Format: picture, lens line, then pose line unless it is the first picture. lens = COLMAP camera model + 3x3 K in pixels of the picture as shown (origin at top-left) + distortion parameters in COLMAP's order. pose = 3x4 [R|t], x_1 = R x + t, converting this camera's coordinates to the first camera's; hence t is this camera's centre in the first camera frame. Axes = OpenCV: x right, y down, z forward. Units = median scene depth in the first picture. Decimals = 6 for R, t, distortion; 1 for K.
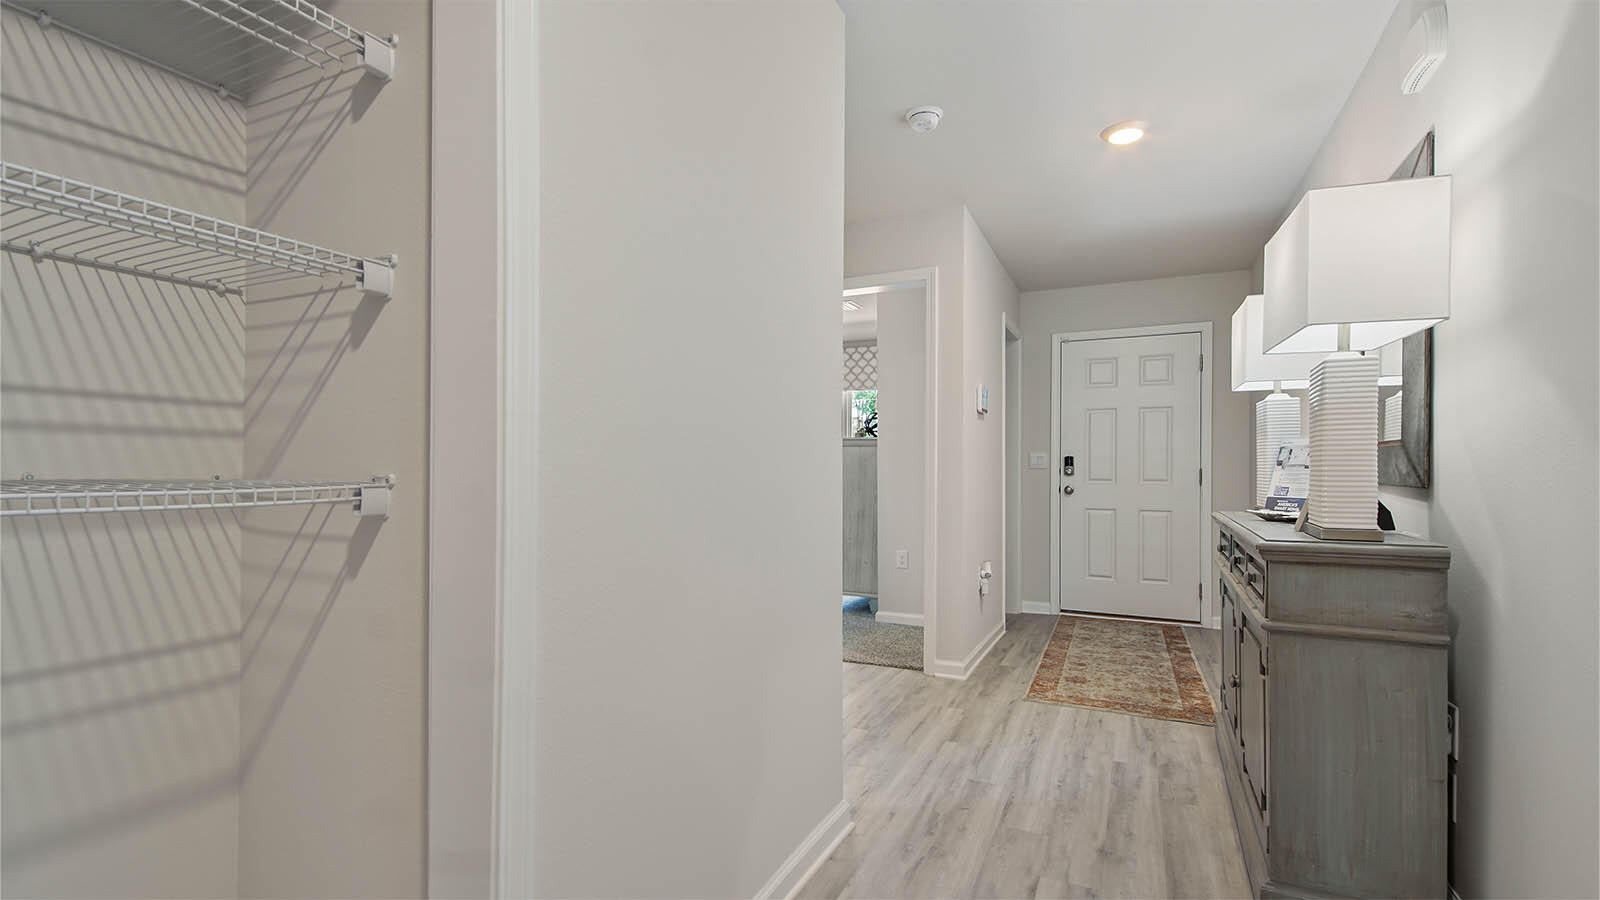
lens RADIAL K [[708.2, 0, 800.1], [0, 708.2, 470.9], [0, 0, 1]] dist [0.042429, -0.026927]
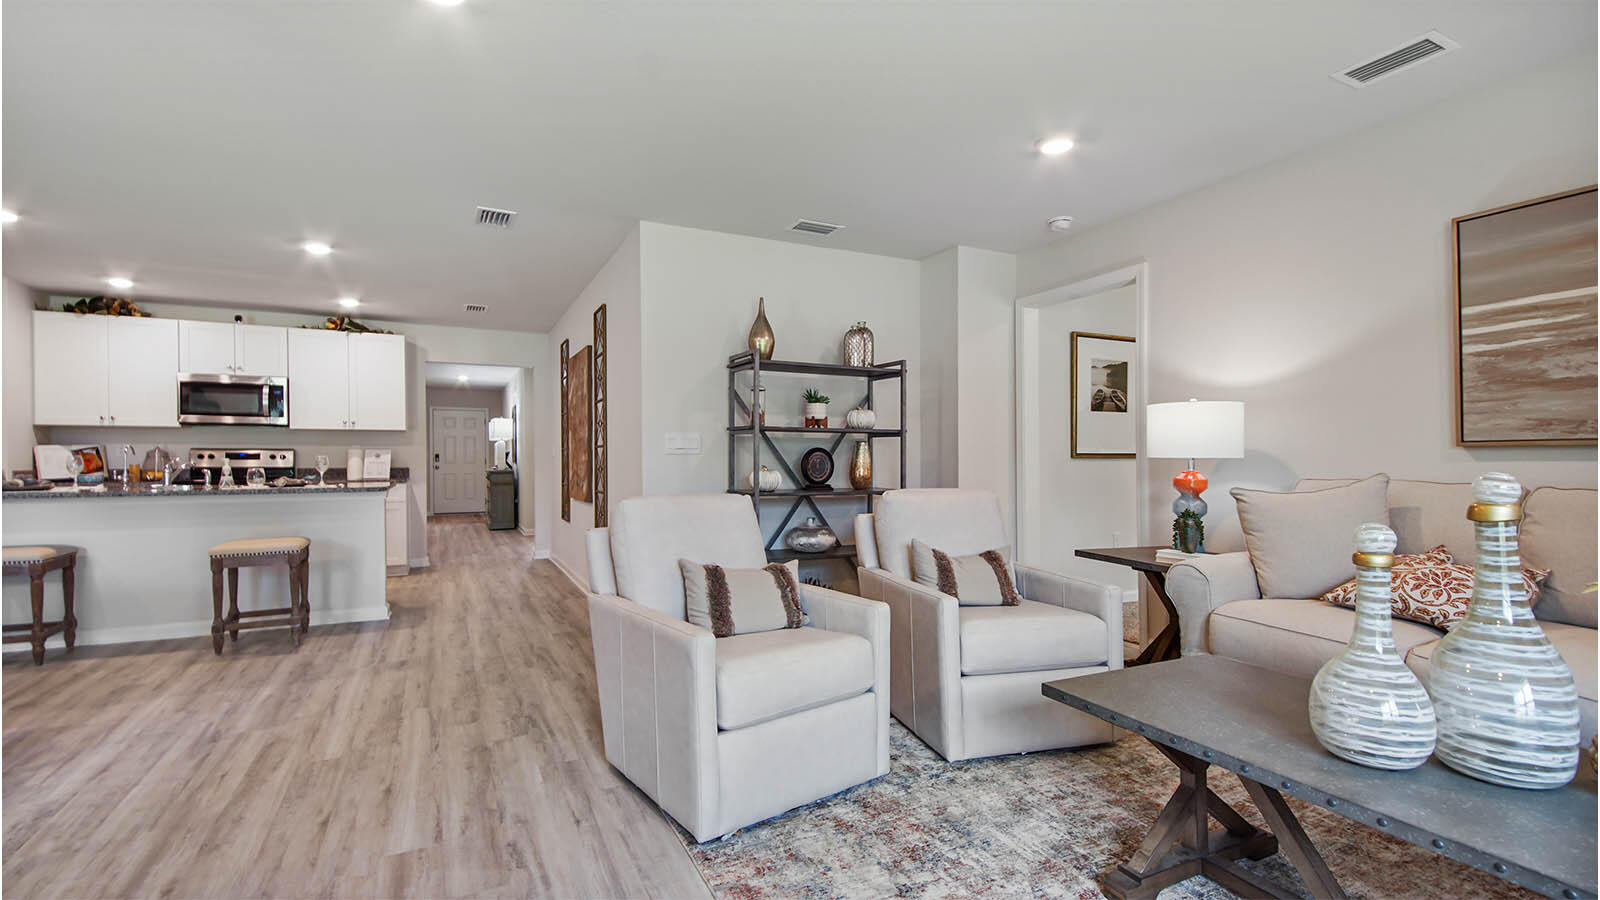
lens RADIAL K [[708.2, 0, 800.1], [0, 708.2, 470.9], [0, 0, 1]] dist [0.042429, -0.026927]
pose [[0.617158, -0.014470, 0.786706, -1.610311], [0.005250, 0.999884, 0.014272, 0.019281], [-0.786822, -0.004678, 0.617162, -3.101233]]
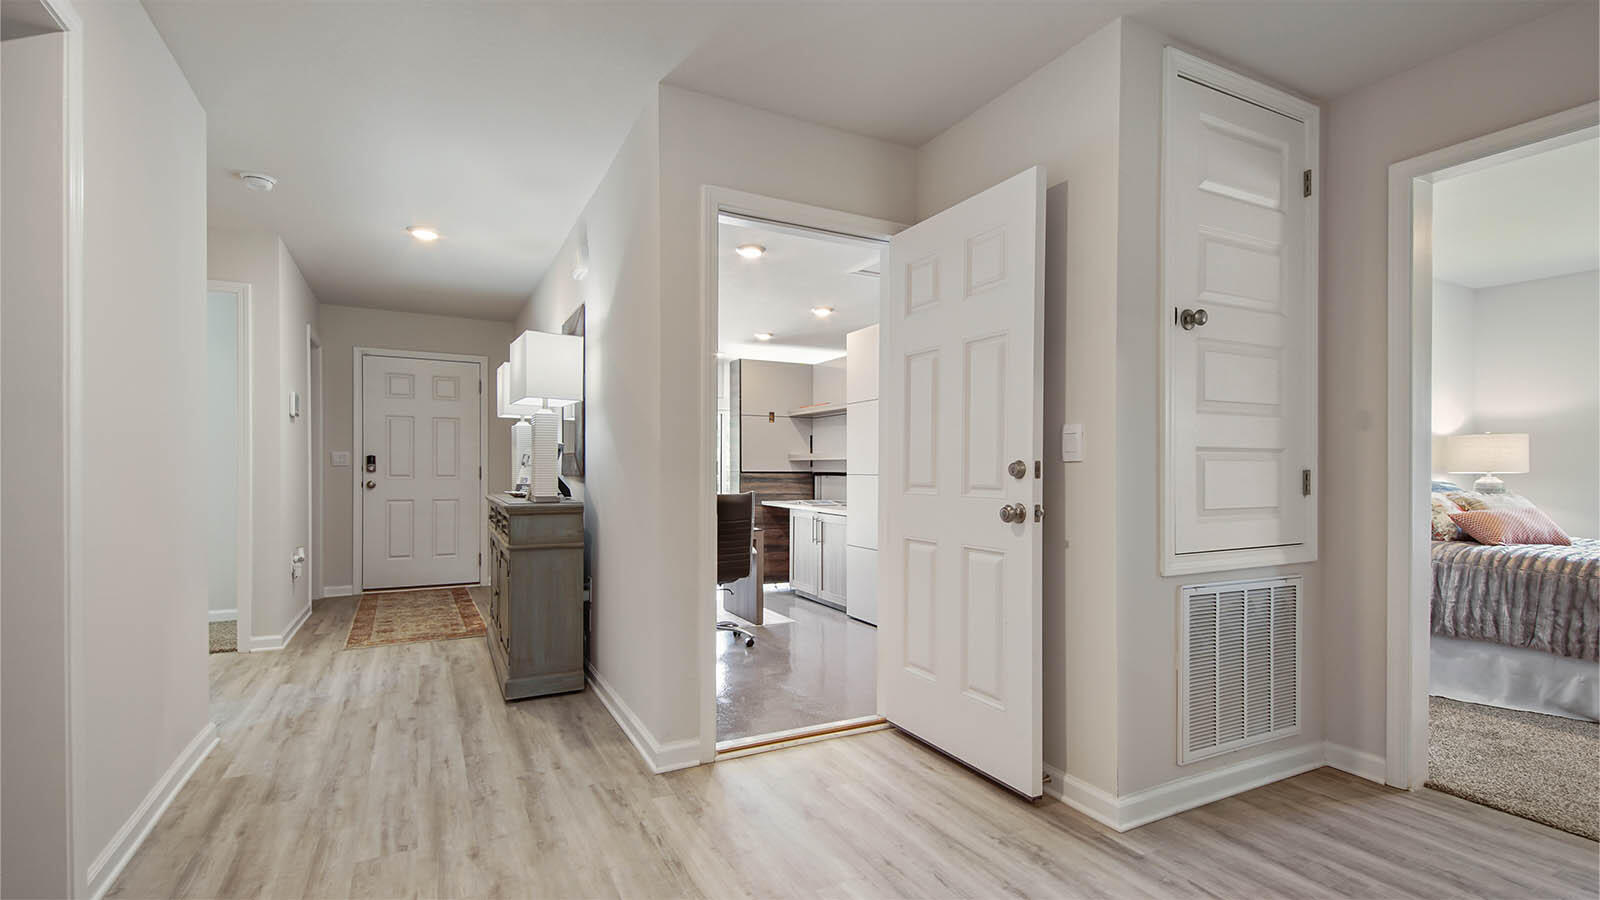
lens RADIAL K [[708.2, 0, 800.1], [0, 708.2, 470.9], [0, 0, 1]] dist [0.042429, -0.026927]
pose [[0.599611, -0.003076, 0.800285, -0.250305], [0.000393, 0.999994, 0.003548, 0.001015], [-0.800291, -0.001813, 0.599609, -0.467728]]
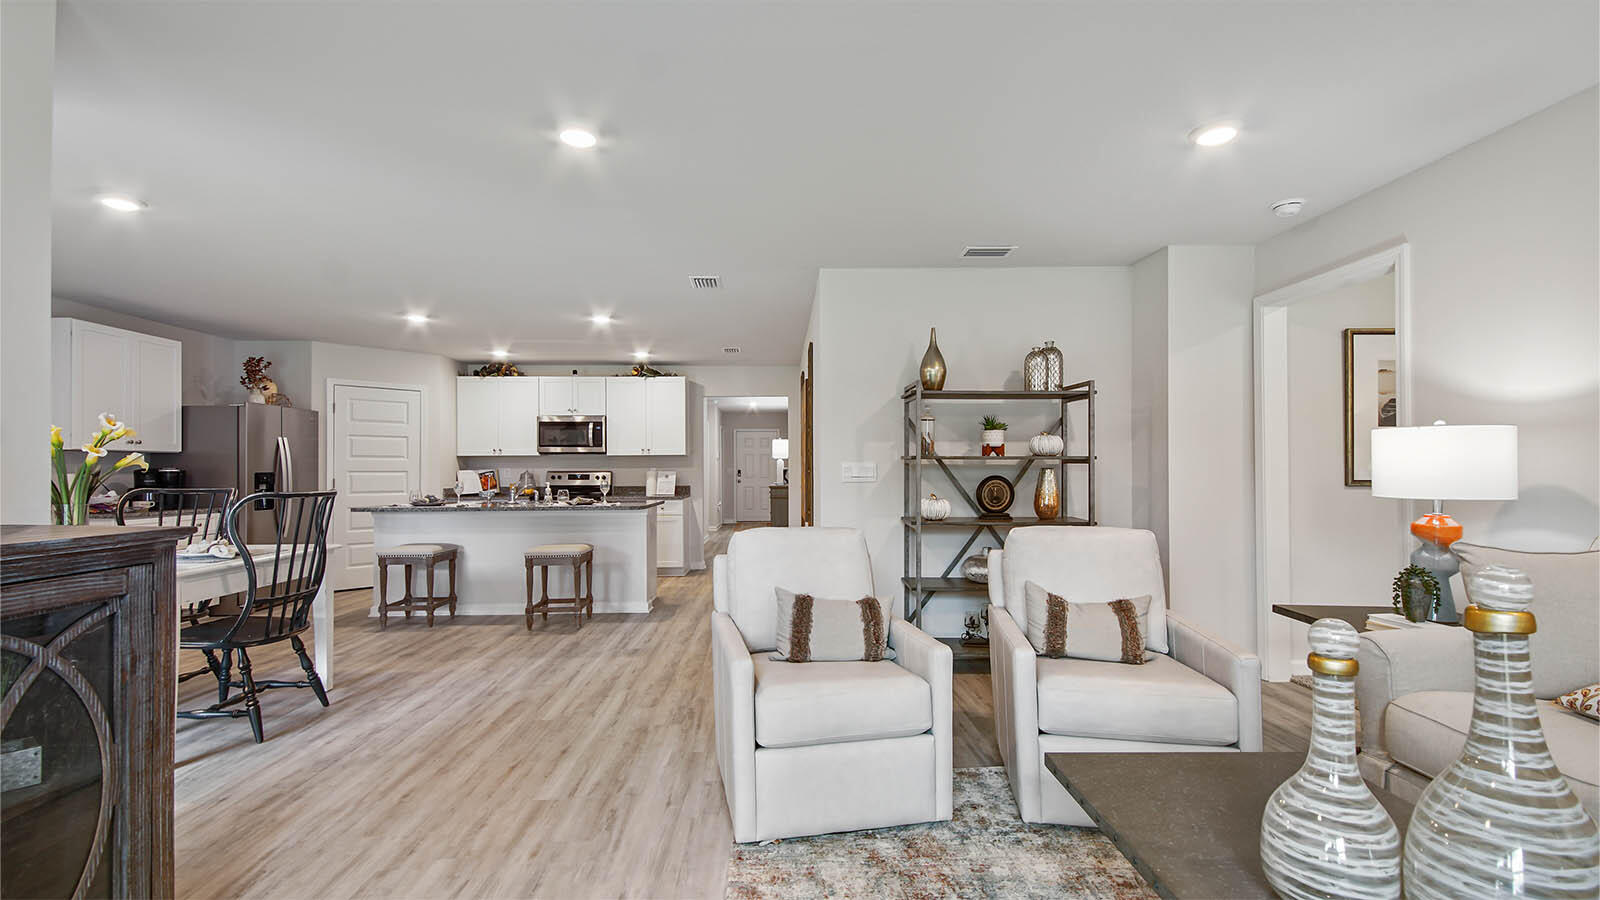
lens RADIAL K [[708.2, 0, 800.1], [0, 708.2, 470.9], [0, 0, 1]] dist [0.042429, -0.026927]
pose [[0.893405, -0.005582, 0.449217, -1.391353], [0.006321, 0.999980, -0.000145, -0.026967], [-0.449207, 0.002969, 0.893423, -3.371877]]
